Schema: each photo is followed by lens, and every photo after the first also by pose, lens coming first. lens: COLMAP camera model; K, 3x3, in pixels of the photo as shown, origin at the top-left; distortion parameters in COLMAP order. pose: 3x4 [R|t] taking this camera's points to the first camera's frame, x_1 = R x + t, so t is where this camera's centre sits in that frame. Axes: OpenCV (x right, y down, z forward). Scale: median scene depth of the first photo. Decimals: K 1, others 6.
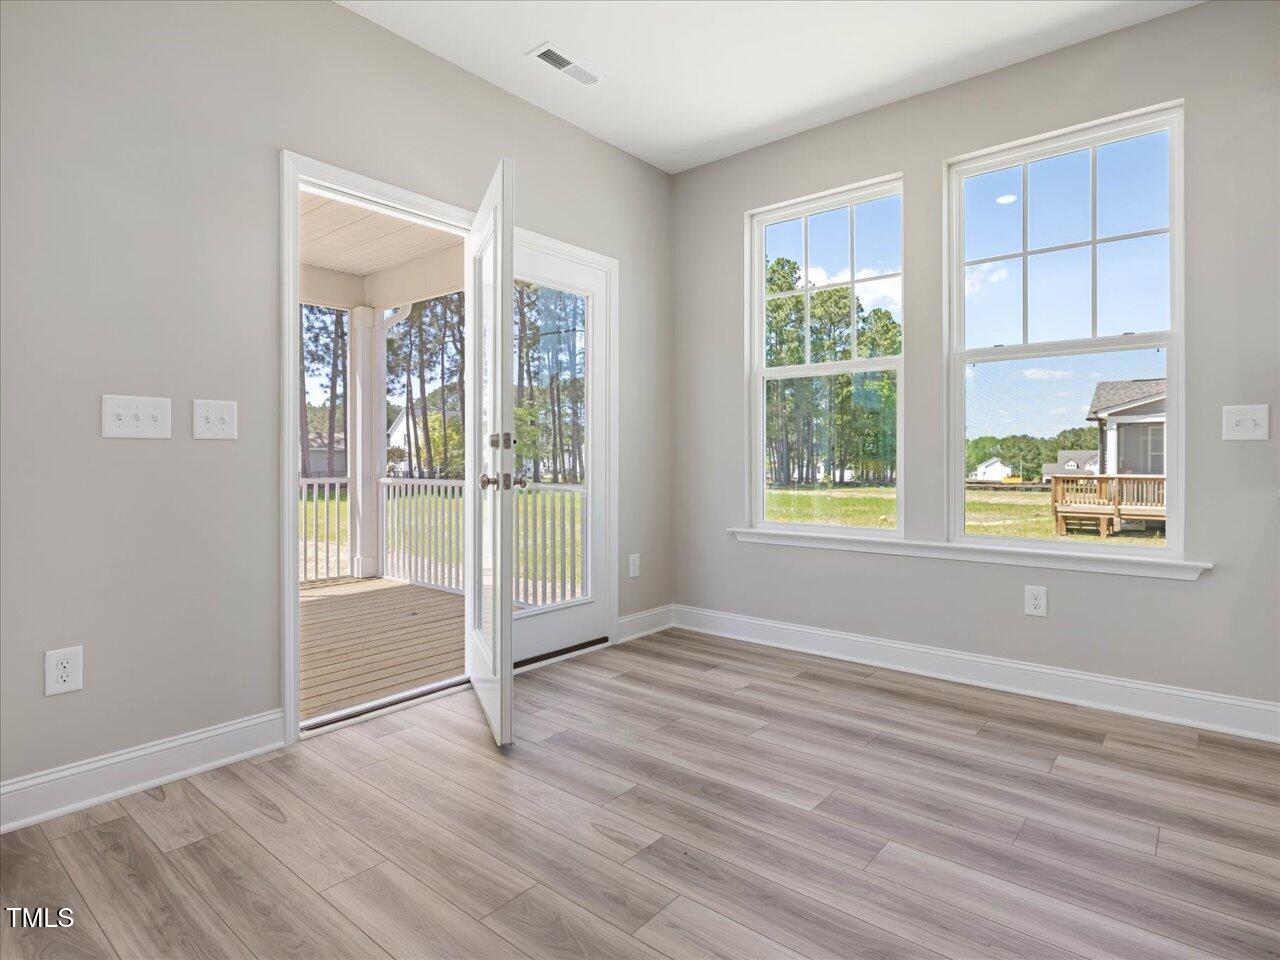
lens RADIAL K [[713.1, 0, 652.3], [0, 713.1, 466.8], [0, 0, 1]] dist [-0.005545, -0.001555]
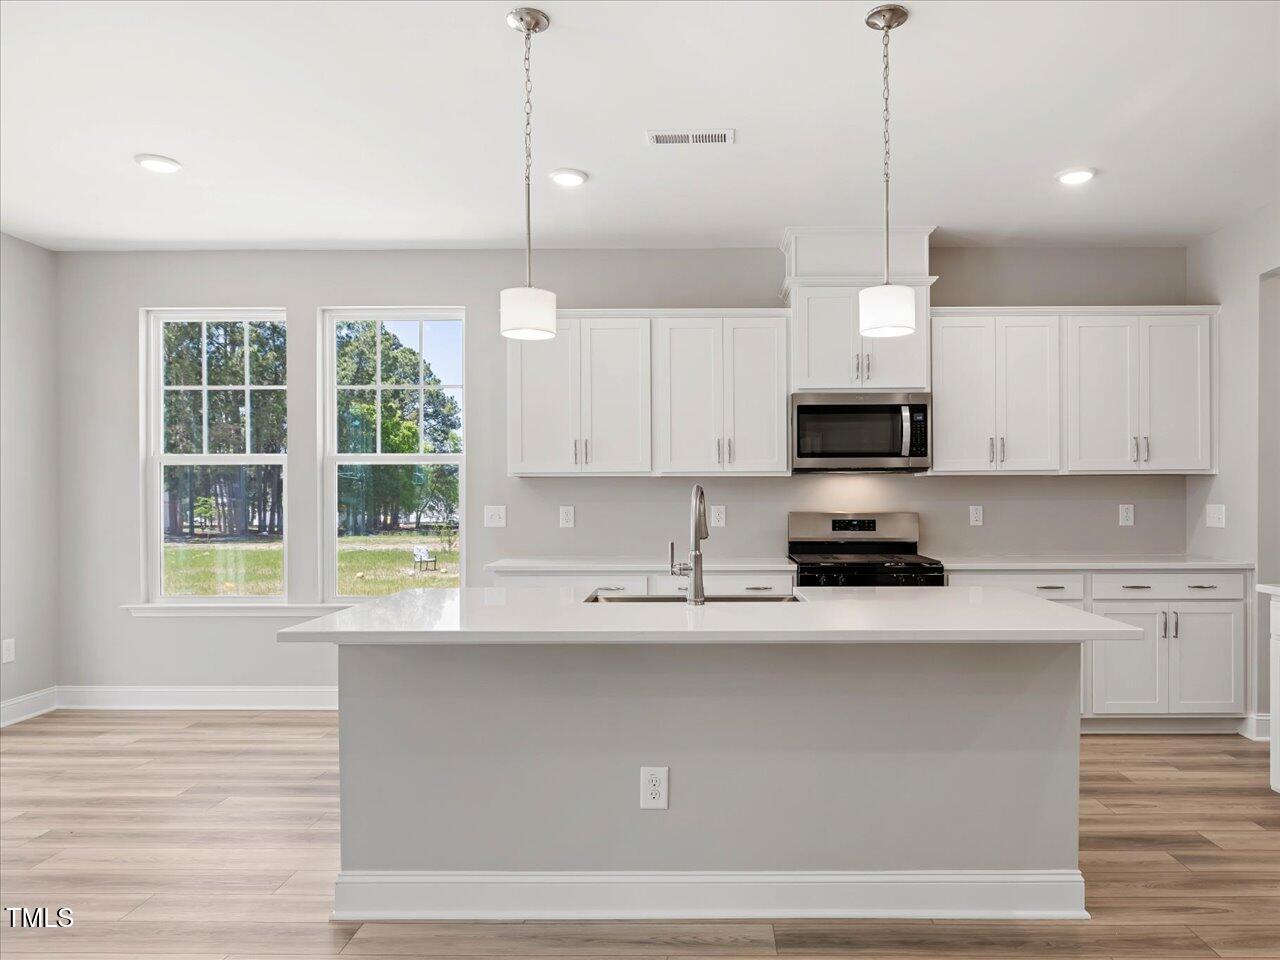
lens RADIAL K [[859.7, 0, 711.8], [0, 859.7, 496.6], [0, 0, 1]] dist [-0.005727, -0.000902]
pose [[0.774346, -0.004036, 0.632750, -0.030540], [0.010957, 0.999915, -0.007031, -0.086627], [-0.632668, 0.012378, 0.774324, -0.829592]]
